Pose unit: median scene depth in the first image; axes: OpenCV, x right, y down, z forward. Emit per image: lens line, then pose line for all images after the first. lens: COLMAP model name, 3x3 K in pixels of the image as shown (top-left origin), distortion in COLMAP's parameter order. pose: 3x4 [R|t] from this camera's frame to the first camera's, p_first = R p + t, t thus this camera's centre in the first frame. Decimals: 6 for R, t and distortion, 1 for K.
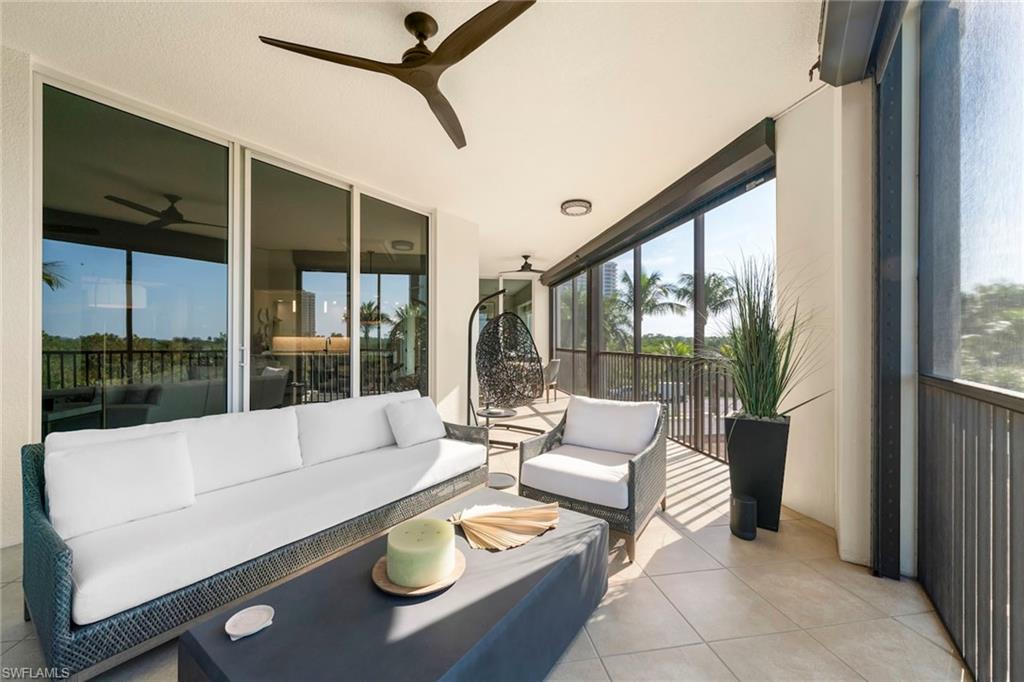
lens RADIAL K [[381.2, 0, 512.0], [0, 381.2, 341.0], [0, 0, 1]] dist [-0.000521, -0.000012]
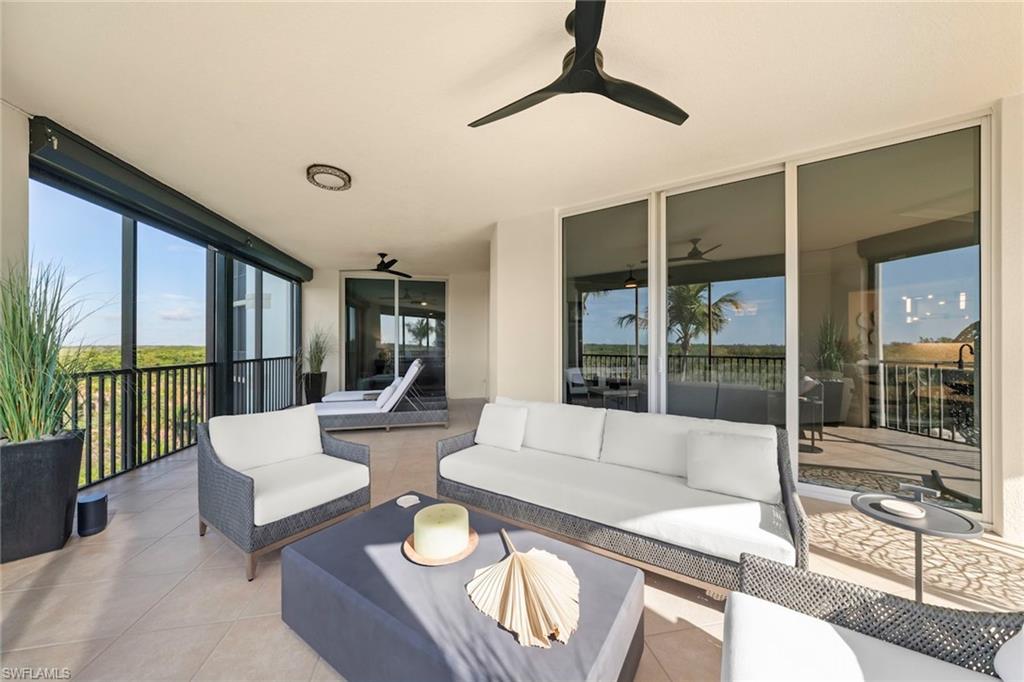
lens RADIAL K [[327.8, 0, 514.6], [0, 327.8, 336.5], [0, 0, 1]] dist [0.000022, 0.000010]
pose [[0.059857, -0.032066, -0.997692, 0.284263], [-0.008369, 0.999433, -0.032624, -0.001509], [0.998172, 0.010303, 0.059554, 0.435027]]
